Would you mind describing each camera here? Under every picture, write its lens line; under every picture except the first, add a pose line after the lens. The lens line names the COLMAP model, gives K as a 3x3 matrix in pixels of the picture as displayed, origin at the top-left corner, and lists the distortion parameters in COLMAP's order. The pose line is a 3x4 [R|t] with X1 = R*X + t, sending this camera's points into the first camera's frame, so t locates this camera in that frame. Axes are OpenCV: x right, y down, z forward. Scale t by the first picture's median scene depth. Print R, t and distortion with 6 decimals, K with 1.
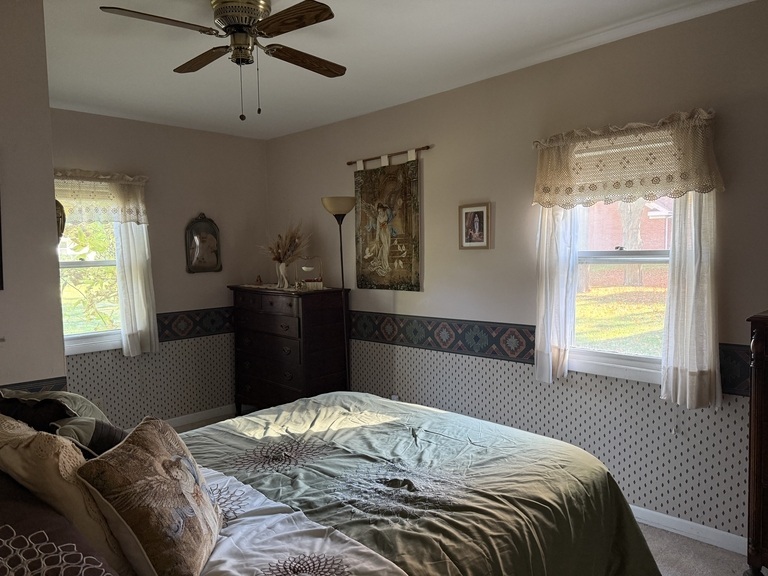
lens RADIAL K [[541.1, 0, 383.9], [0, 541.1, 290.1], [0, 0, 1]] dist [0.083176, -0.103570]
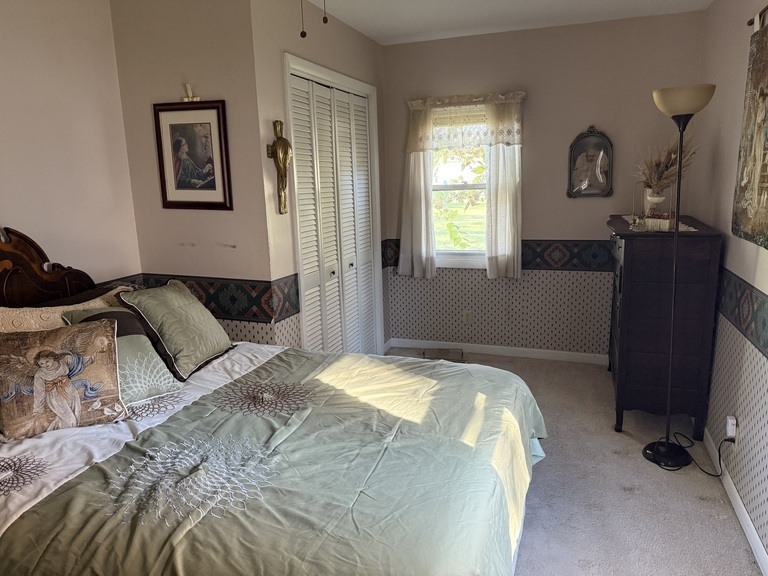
lens RADIAL K [[541.1, 0, 385.5], [0, 541.1, 287.4], [0, 0, 1]] dist [0.083176, -0.103570]
pose [[0.422092, 0.189094, -0.886612, 0.366249], [-0.048041, 0.981295, 0.186417, -0.043377], [0.905279, -0.036092, 0.423281, 0.389377]]
